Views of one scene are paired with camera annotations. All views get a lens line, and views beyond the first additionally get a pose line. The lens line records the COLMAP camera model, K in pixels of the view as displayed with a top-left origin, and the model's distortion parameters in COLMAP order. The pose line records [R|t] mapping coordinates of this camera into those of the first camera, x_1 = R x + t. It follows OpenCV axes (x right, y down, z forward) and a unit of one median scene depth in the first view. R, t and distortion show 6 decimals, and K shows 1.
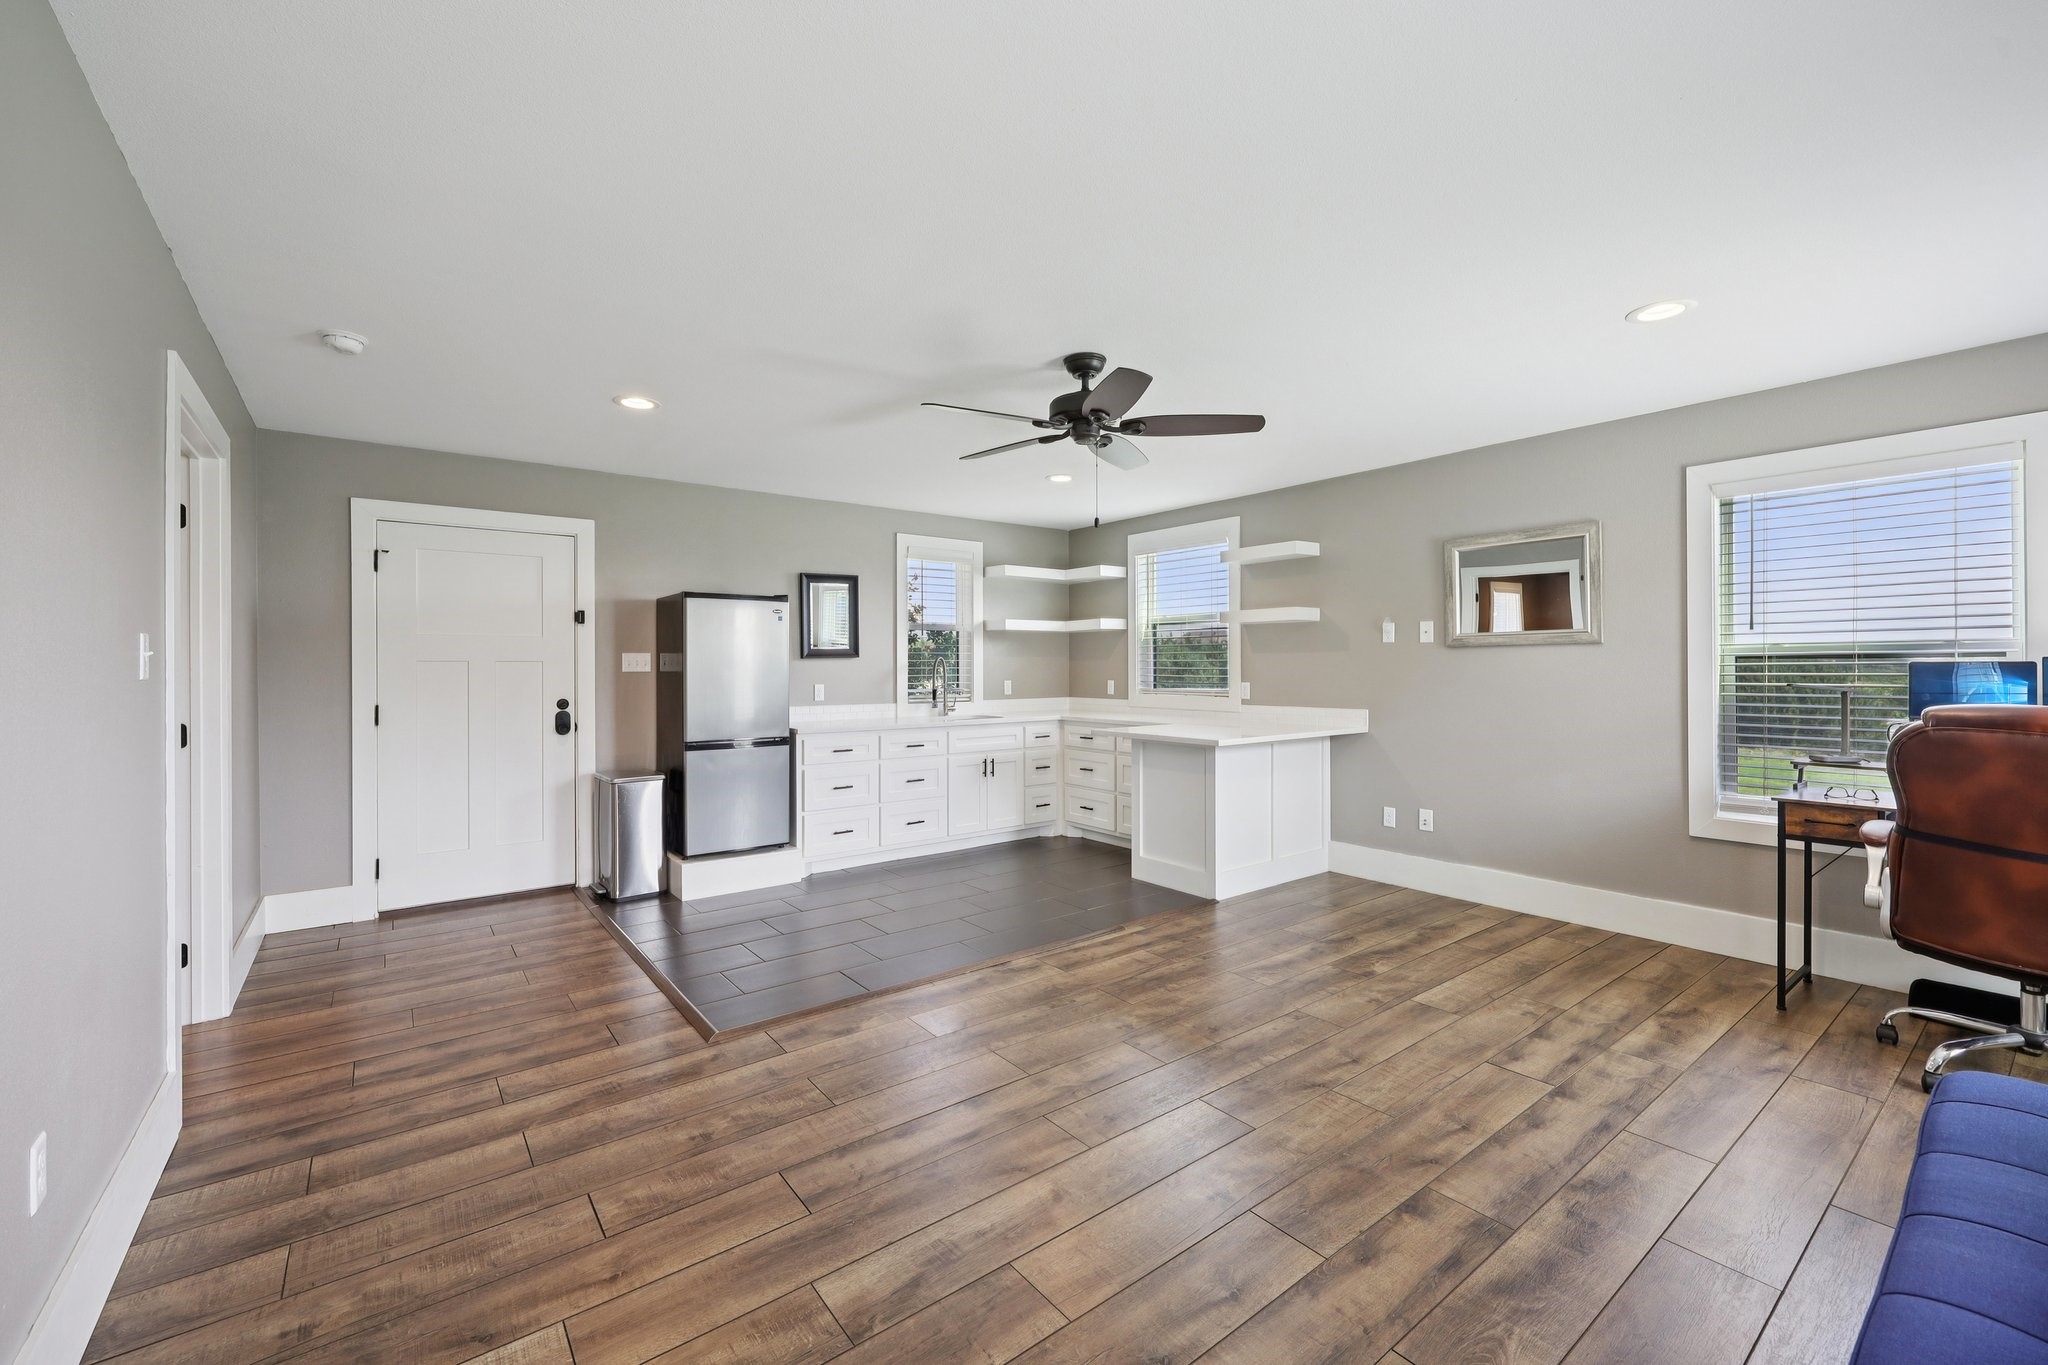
lens RADIAL K [[849.7, 0, 1022.4], [0, 849.7, 659.2], [0, 0, 1]] dist [-0.000614, -0.000006]
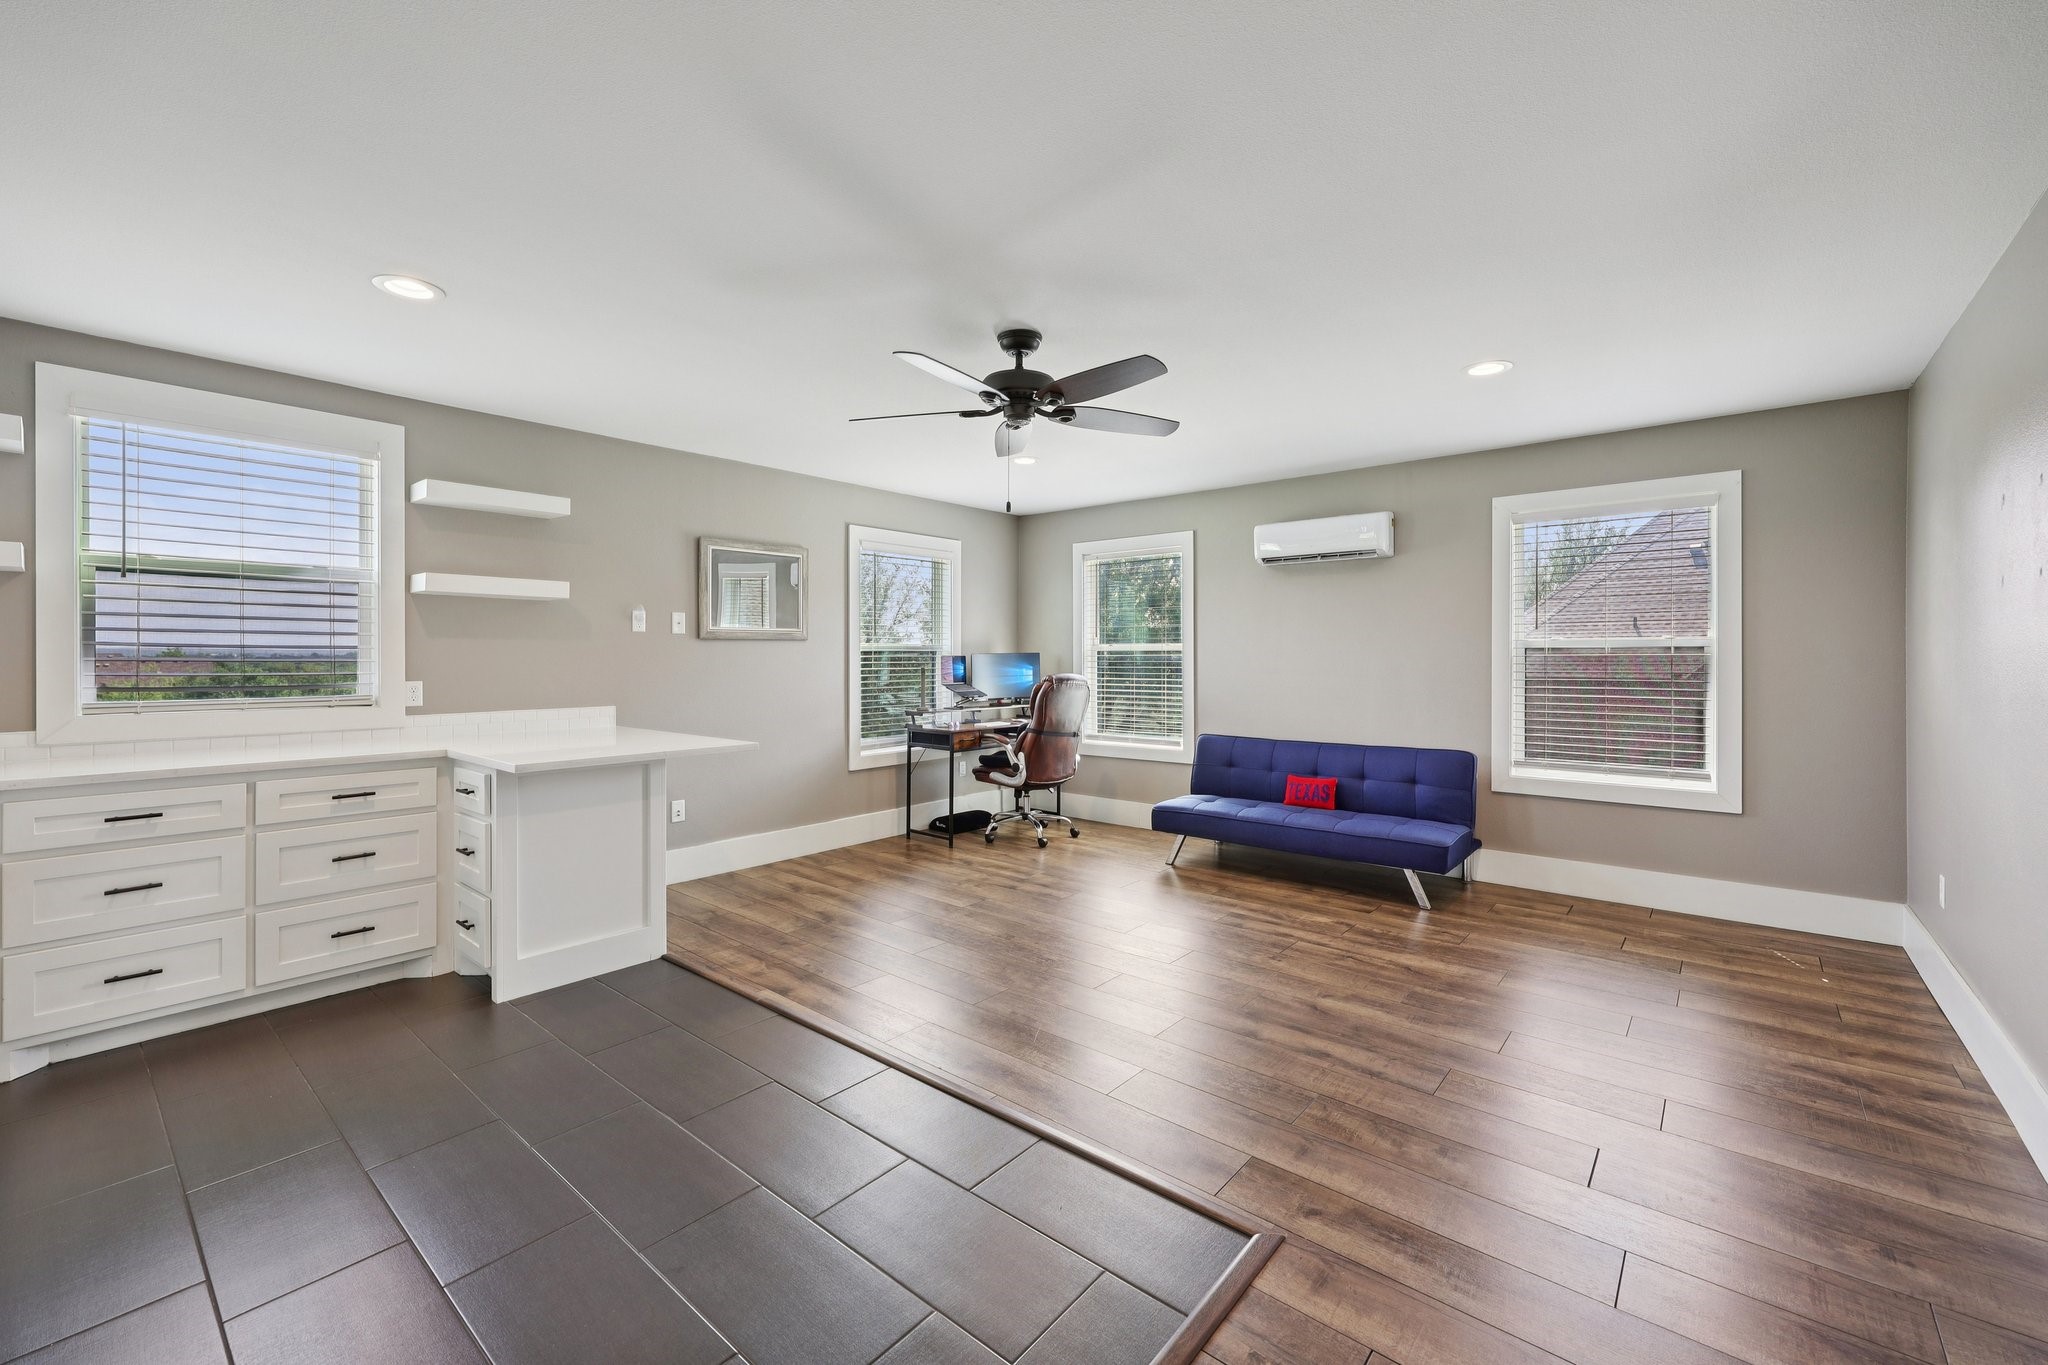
lens RADIAL K [[849.7, 0, 1022.4], [0, 849.7, 659.2], [0, 0, 1]] dist [-0.000614, -0.000006]
pose [[-0.226180, 0.001559, 0.974084, -0.686728], [-0.006609, 0.999973, -0.003135, 0.012810], [-0.974063, -0.007147, -0.226163, 0.968423]]
